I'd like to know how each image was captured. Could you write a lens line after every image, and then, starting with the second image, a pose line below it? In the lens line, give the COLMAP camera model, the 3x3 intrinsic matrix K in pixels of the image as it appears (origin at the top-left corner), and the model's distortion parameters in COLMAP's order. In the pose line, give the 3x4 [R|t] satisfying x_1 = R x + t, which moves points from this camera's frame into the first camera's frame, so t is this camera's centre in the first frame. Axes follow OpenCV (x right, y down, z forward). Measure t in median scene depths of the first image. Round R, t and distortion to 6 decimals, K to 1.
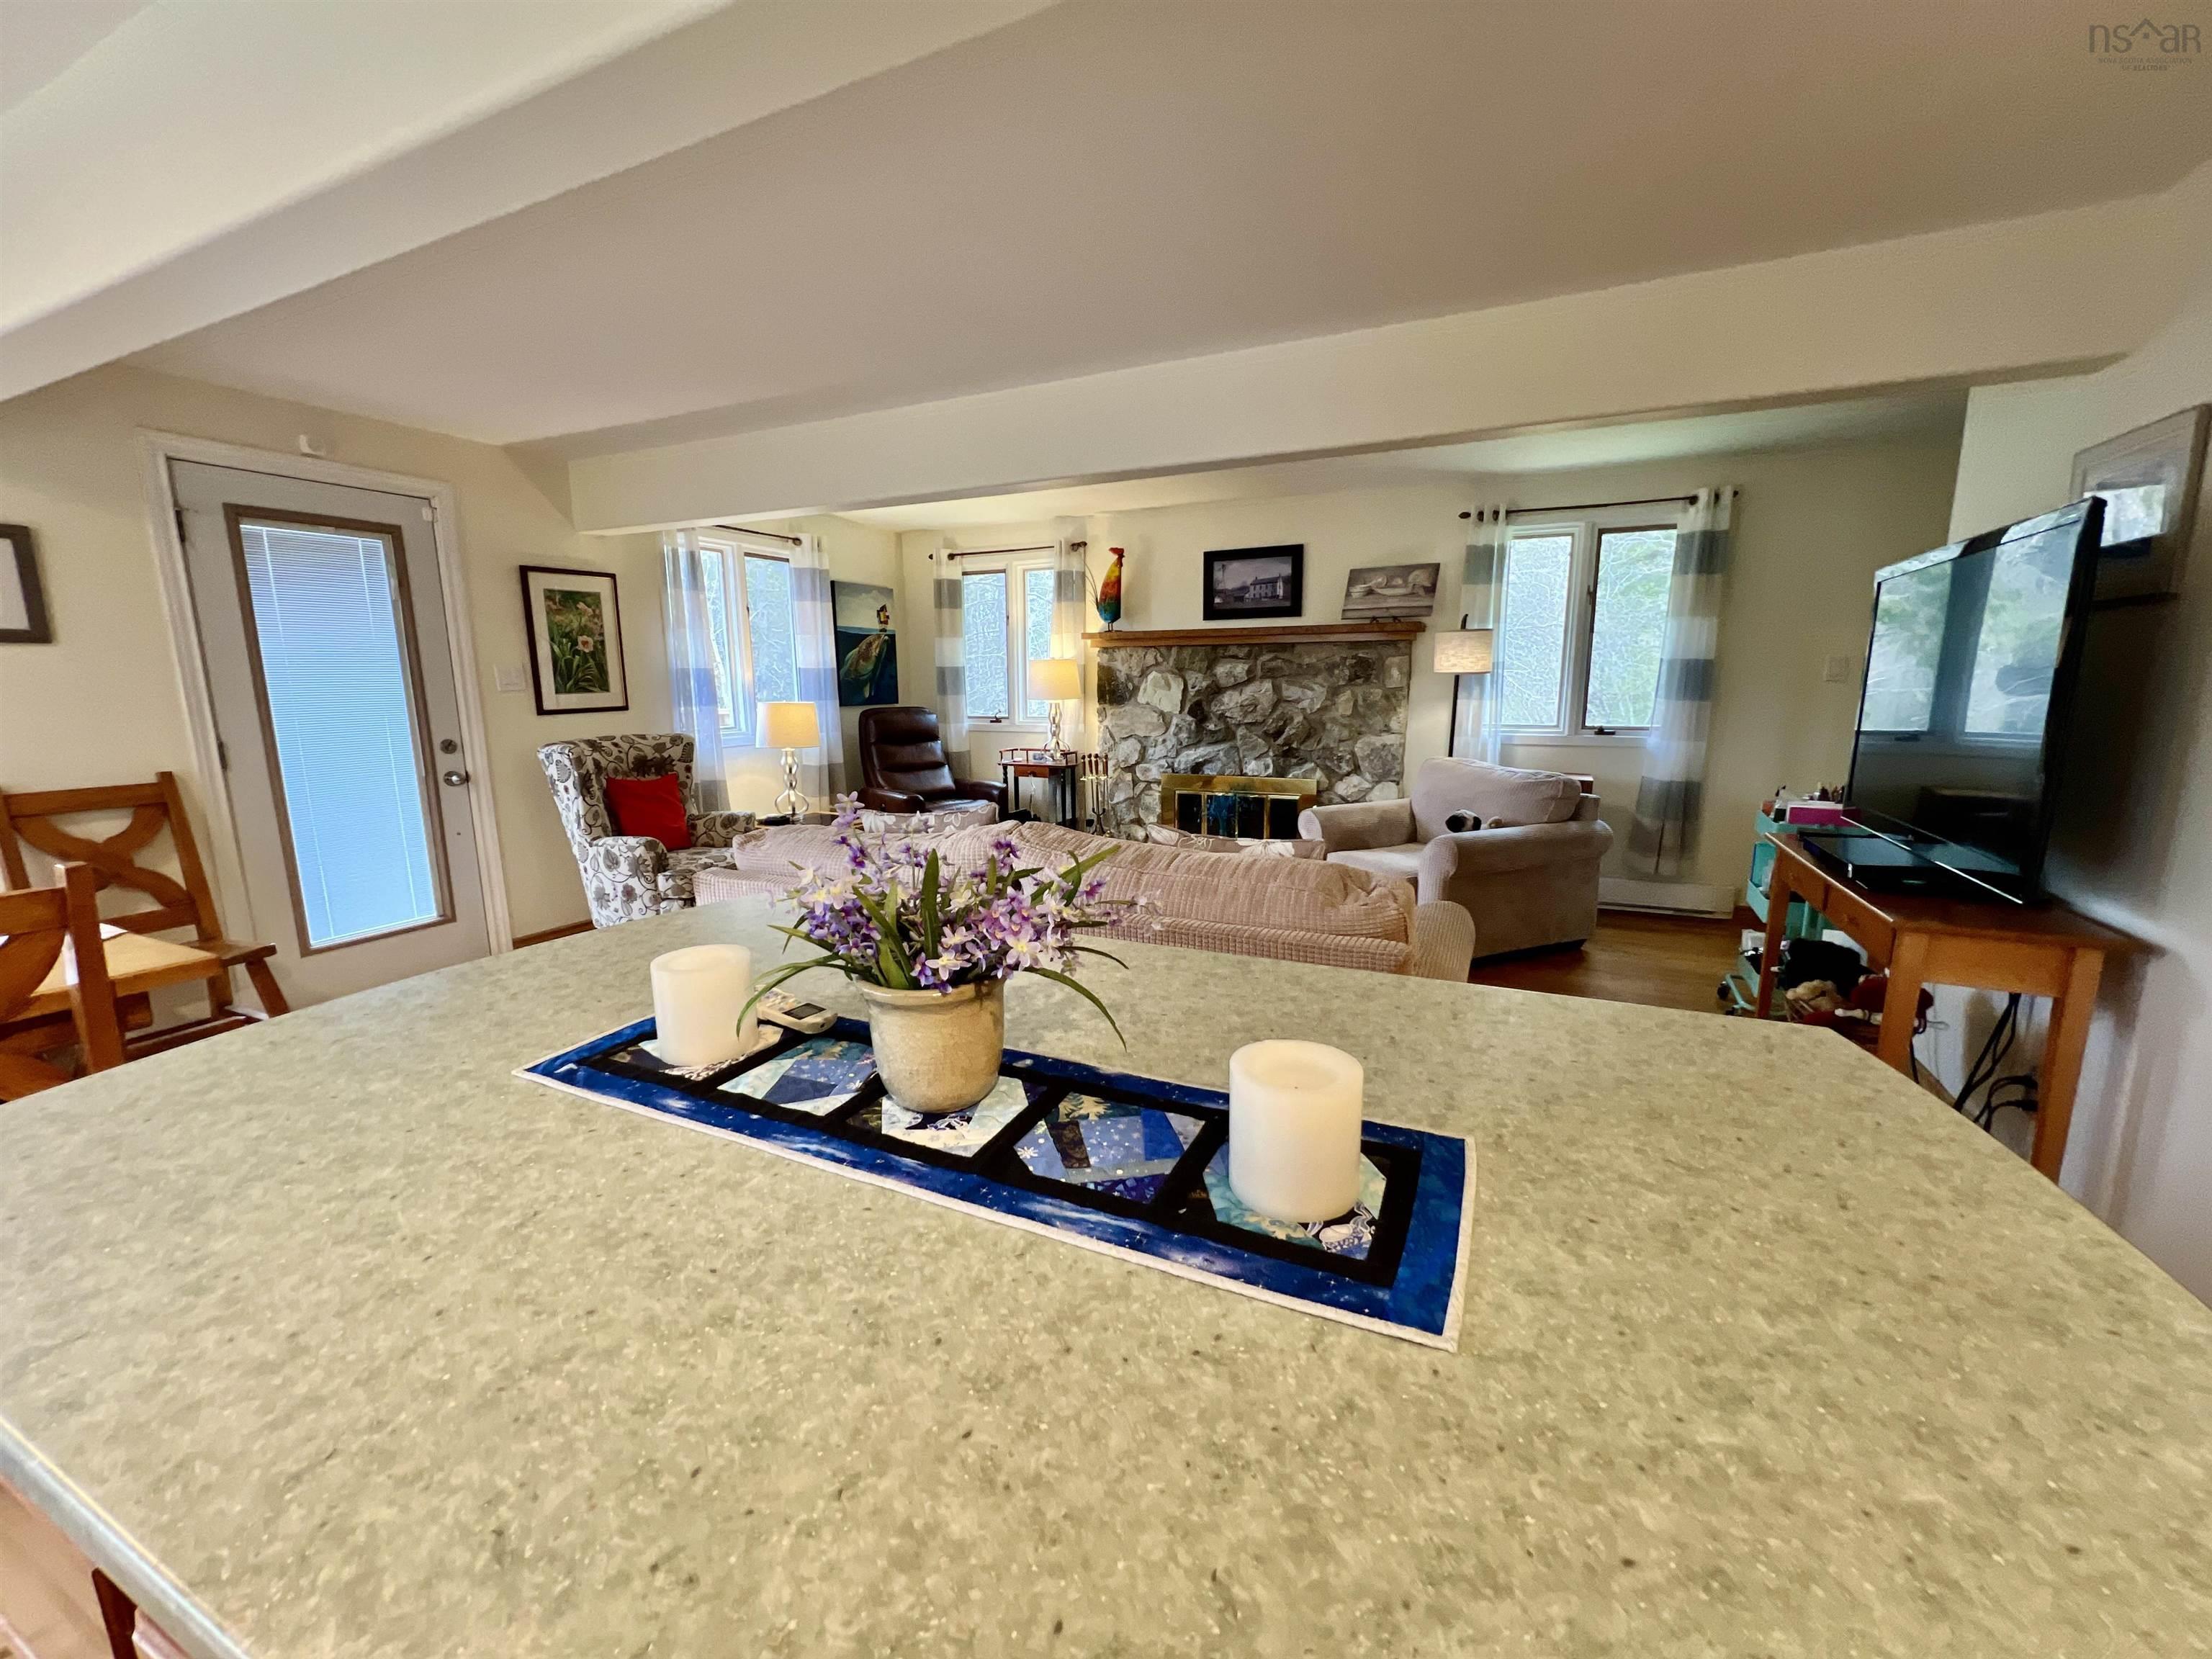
lens RADIAL K [[885.6, 0, 1103.3], [0, 885.6, 834.5], [0, 0, 1]] dist [-0.001508, 0.000449]
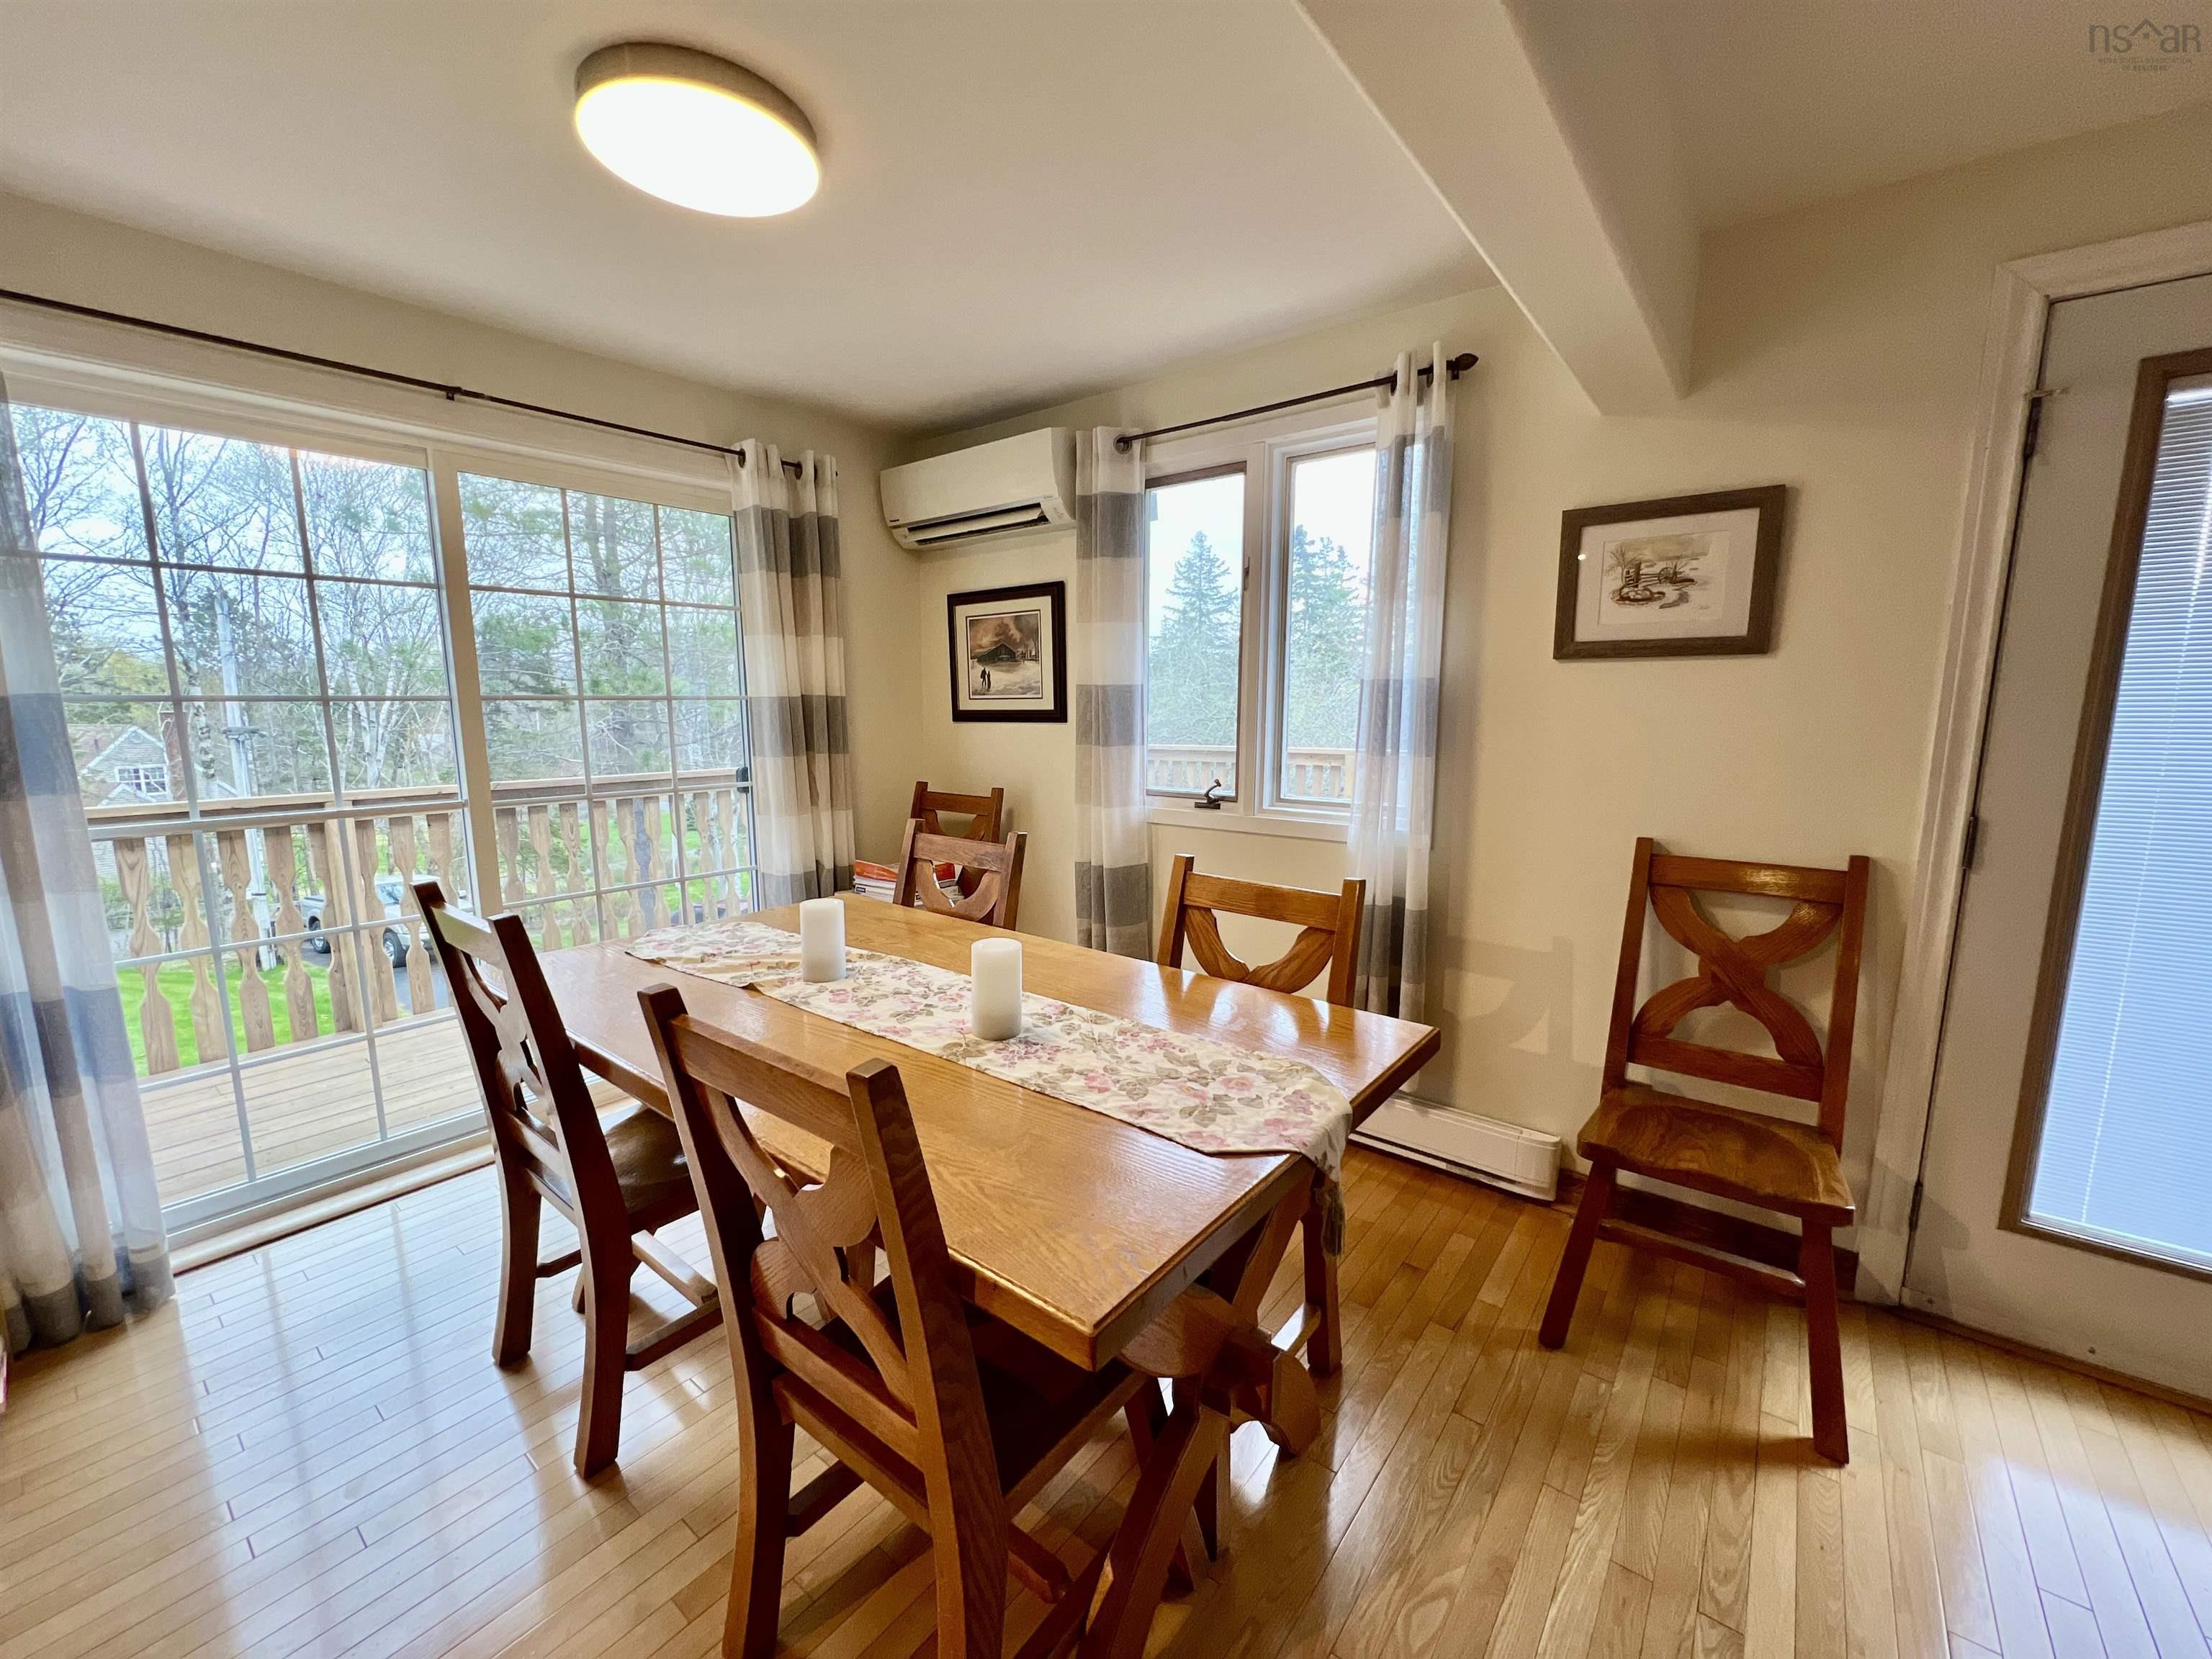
lens RADIAL K [[885.6, 0, 1105.5], [0, 885.6, 834.6], [0, 0, 1]] dist [-0.001508, 0.000449]
pose [[-0.218767, 0.155086, -0.963374, -0.204023], [-0.170343, 0.966059, 0.194200, -0.066442], [0.960793, 0.206589, -0.184924, 0.349105]]
